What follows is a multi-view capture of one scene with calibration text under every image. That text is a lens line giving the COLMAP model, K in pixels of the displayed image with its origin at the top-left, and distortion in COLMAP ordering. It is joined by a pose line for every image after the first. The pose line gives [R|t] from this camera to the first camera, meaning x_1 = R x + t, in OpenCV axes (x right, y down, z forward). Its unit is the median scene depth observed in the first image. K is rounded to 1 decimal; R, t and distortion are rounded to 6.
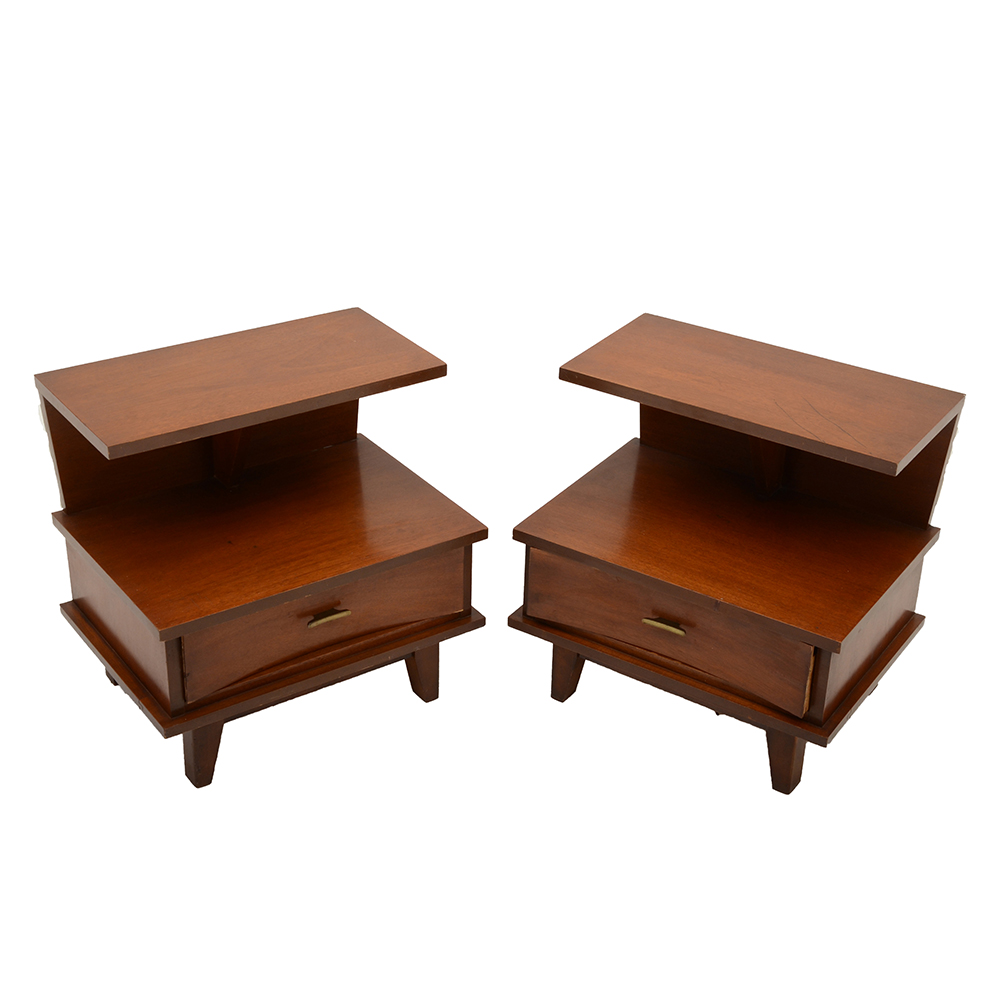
lens RADIAL K [[1663.4, 0, 500.0], [0, 1663.4, 500.0], [0, 0, 1]] dist [0.213361, -0.019215]
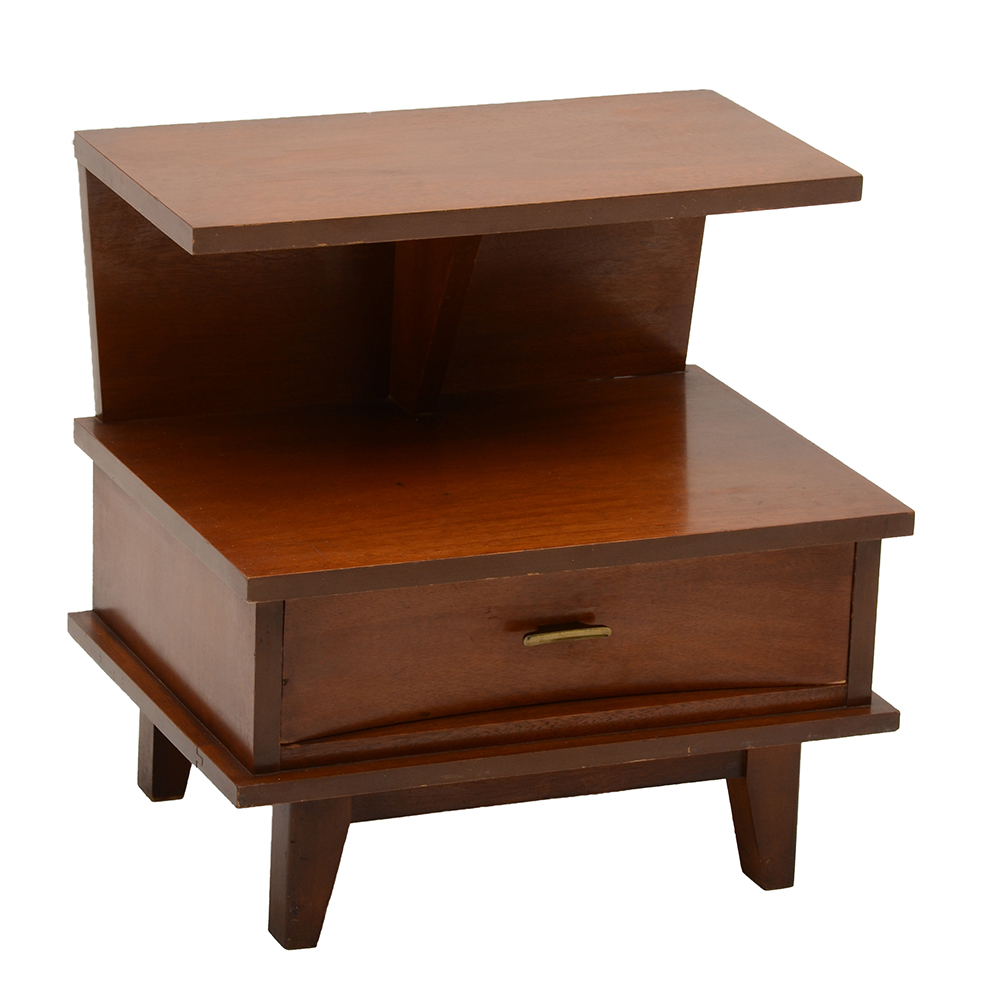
lens RADIAL K [[5184.7, 0, 500.0], [0, 5184.7, 500.0], [0, 0, 1]] dist [1.064398, 22.178336]
pose [[0.980795, 0.074992, -0.180050, 0.157198], [-0.103086, 0.982970, -0.152131, 0.271910], [0.165575, 0.167770, 0.971822, -0.547118]]
